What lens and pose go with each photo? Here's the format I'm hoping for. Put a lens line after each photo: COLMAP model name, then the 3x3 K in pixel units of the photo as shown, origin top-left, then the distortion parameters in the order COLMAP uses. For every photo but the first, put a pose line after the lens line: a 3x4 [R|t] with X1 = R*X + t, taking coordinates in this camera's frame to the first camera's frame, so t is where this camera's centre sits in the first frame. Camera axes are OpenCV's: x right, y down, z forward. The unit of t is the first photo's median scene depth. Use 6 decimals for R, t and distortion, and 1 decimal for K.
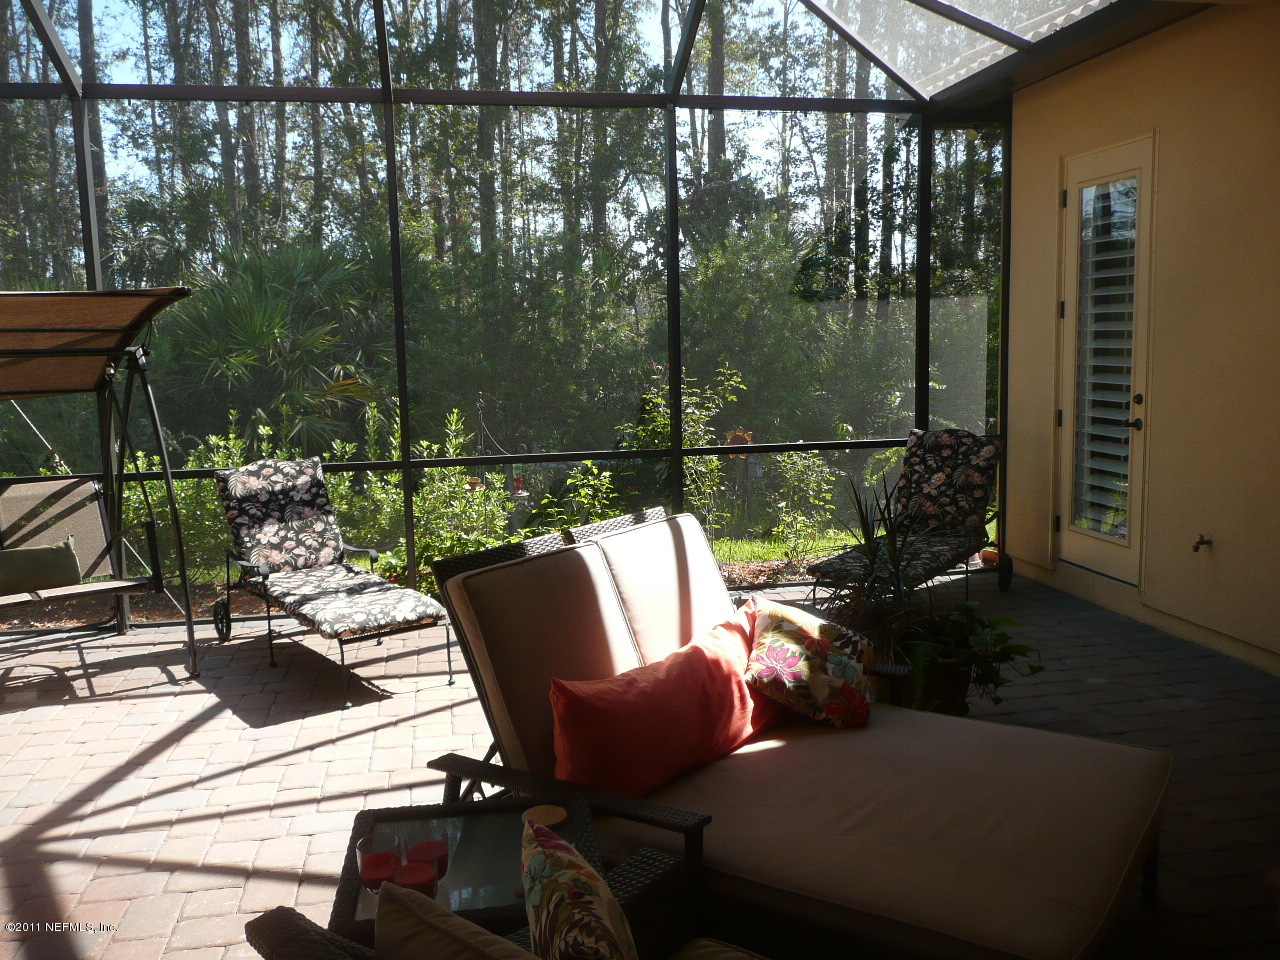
lens RADIAL K [[1083.8, 0, 640.0], [0, 1083.8, 480.0], [0, 0, 1]] dist [-0.015112, 0.012419]
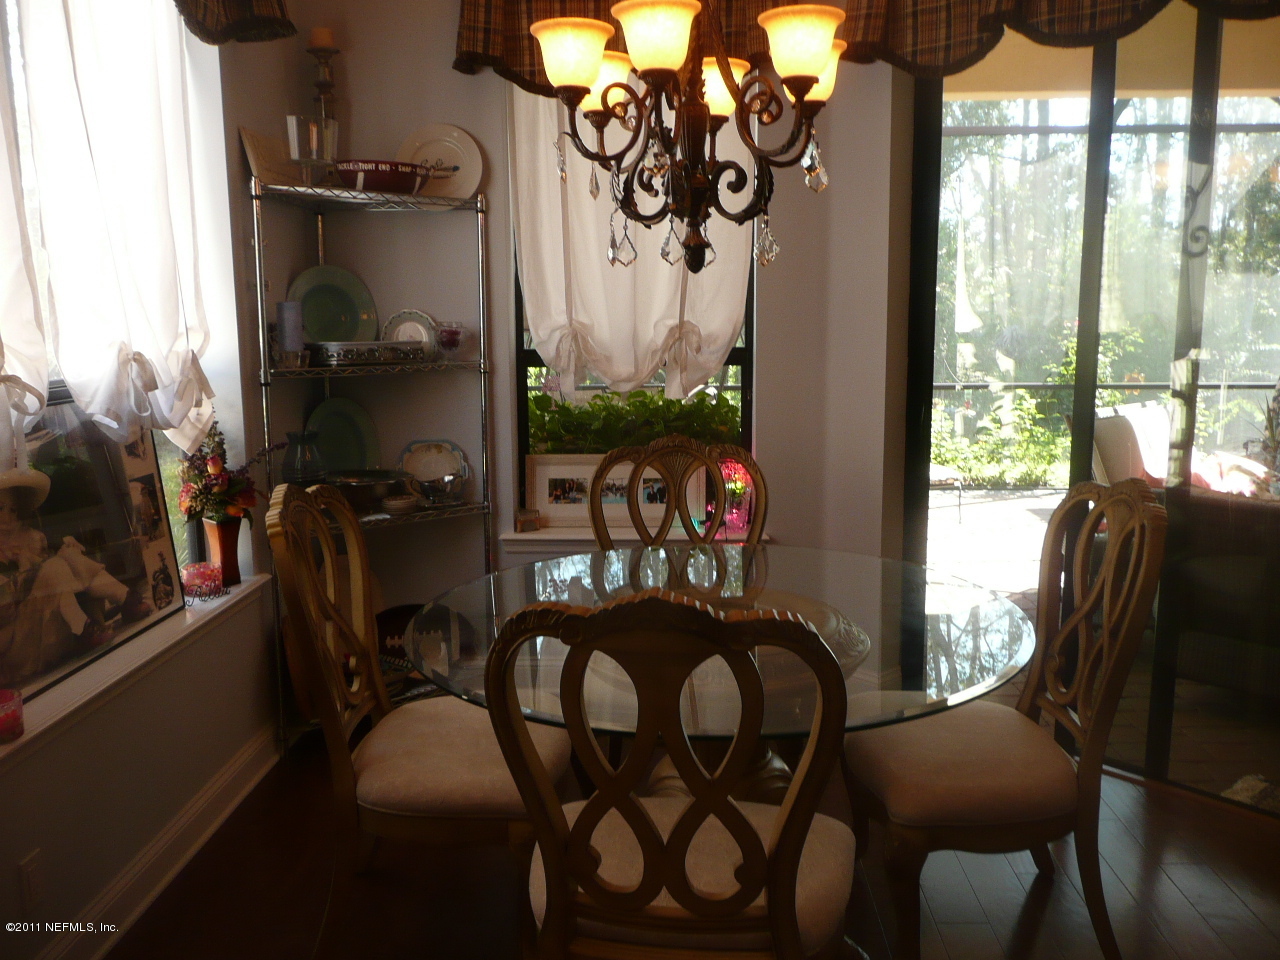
lens RADIAL K [[1083.8, 0, 640.0], [0, 1083.8, 480.0], [0, 0, 1]] dist [-0.015112, 0.012419]
pose [[0.973919, 0.053287, -0.220548, -0.423433], [-0.046212, 0.998242, 0.037120, 0.135594], [0.222138, -0.025960, 0.974670, -0.905236]]
